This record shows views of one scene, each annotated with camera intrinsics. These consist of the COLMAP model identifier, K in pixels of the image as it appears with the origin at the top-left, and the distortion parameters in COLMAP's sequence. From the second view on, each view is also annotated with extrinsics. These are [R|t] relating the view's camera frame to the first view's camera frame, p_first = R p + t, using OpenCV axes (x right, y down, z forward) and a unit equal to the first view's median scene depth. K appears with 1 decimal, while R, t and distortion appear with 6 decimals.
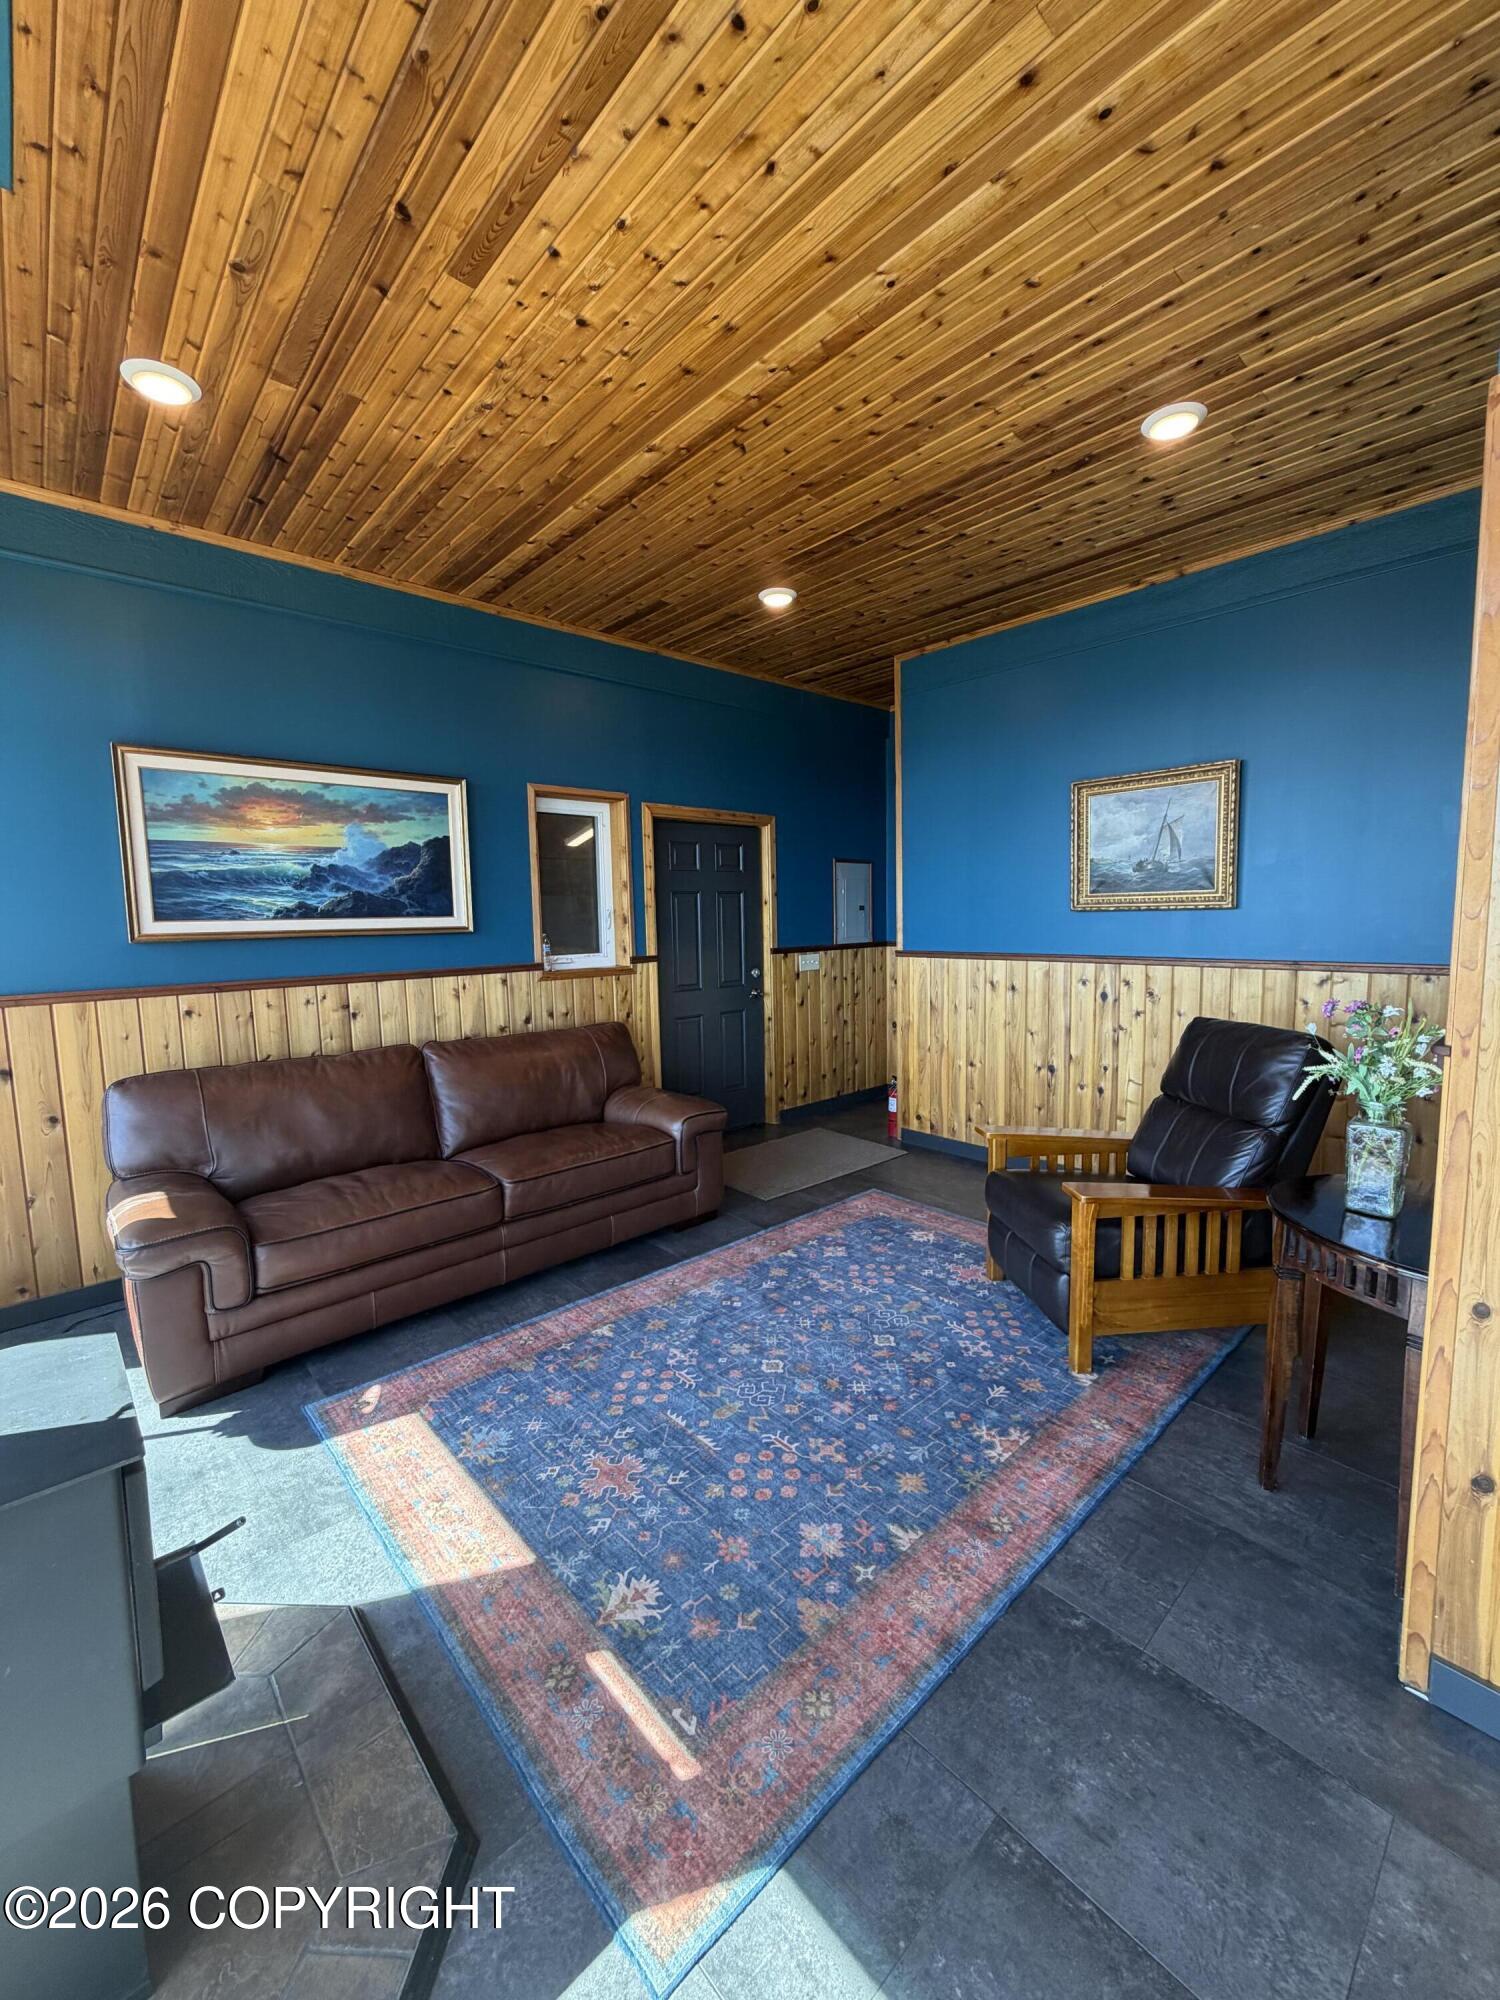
lens RADIAL K [[807.6, 0, 719.3], [0, 807.6, 1011.9], [0, 0, 1]] dist [0.001454, -0.000170]
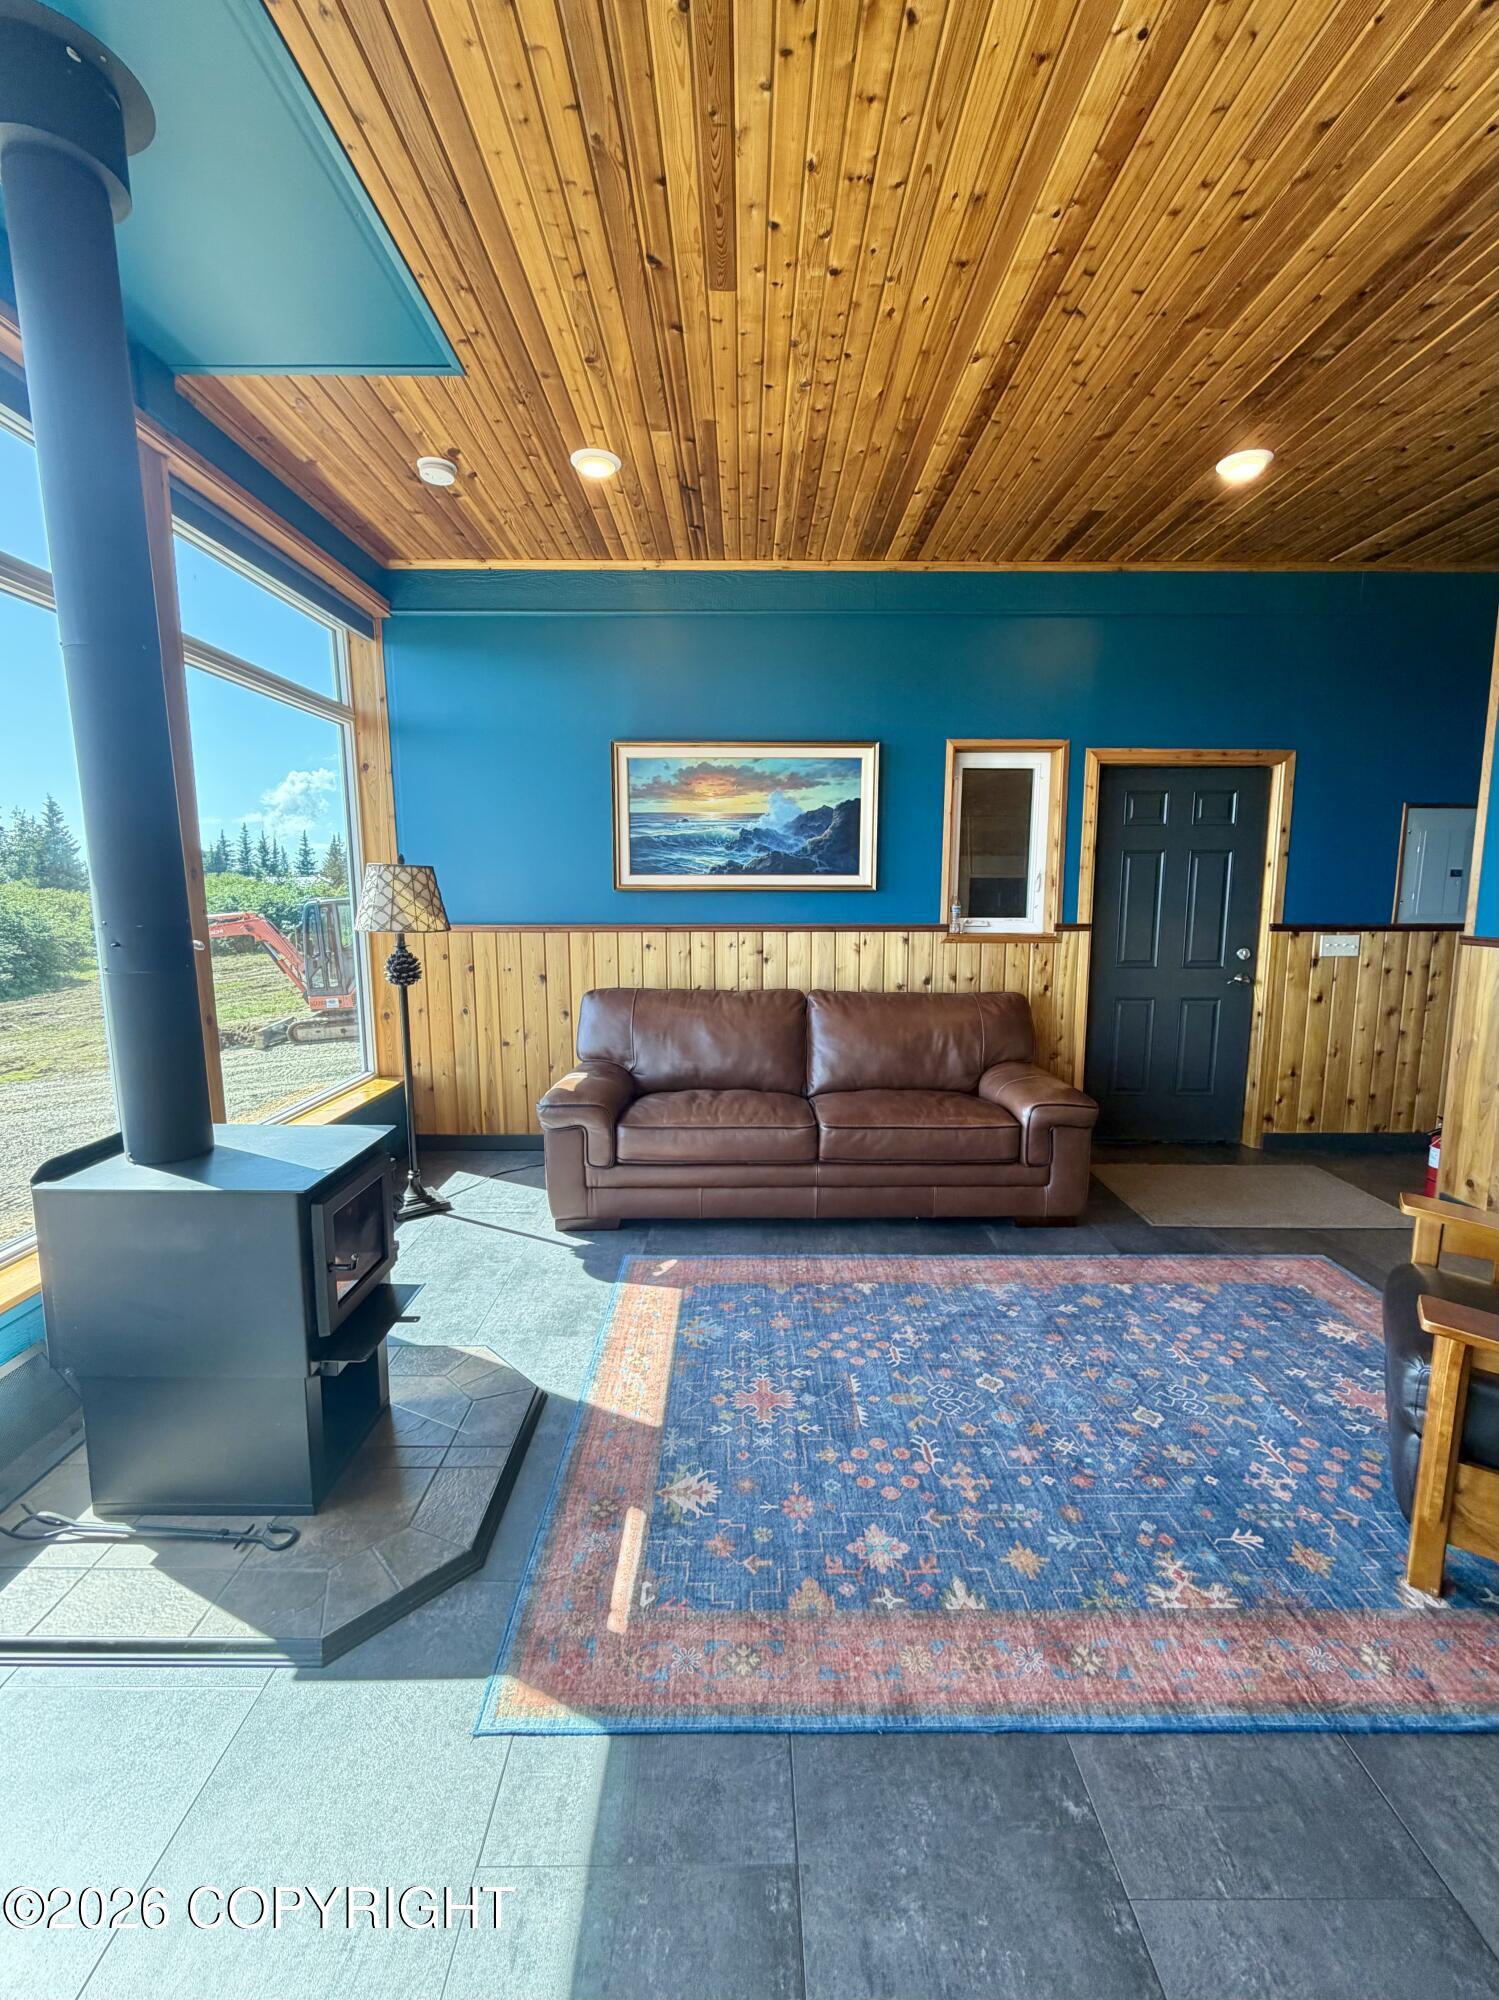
lens RADIAL K [[807.6, 0, 713.0], [0, 807.6, 1009.6], [0, 0, 1]] dist [0.001454, -0.000170]
pose [[0.743983, 0.124464, -0.656504, 0.349936], [-0.095881, 0.992217, 0.079453, -0.013229], [0.661283, 0.003835, 0.750127, 0.115524]]
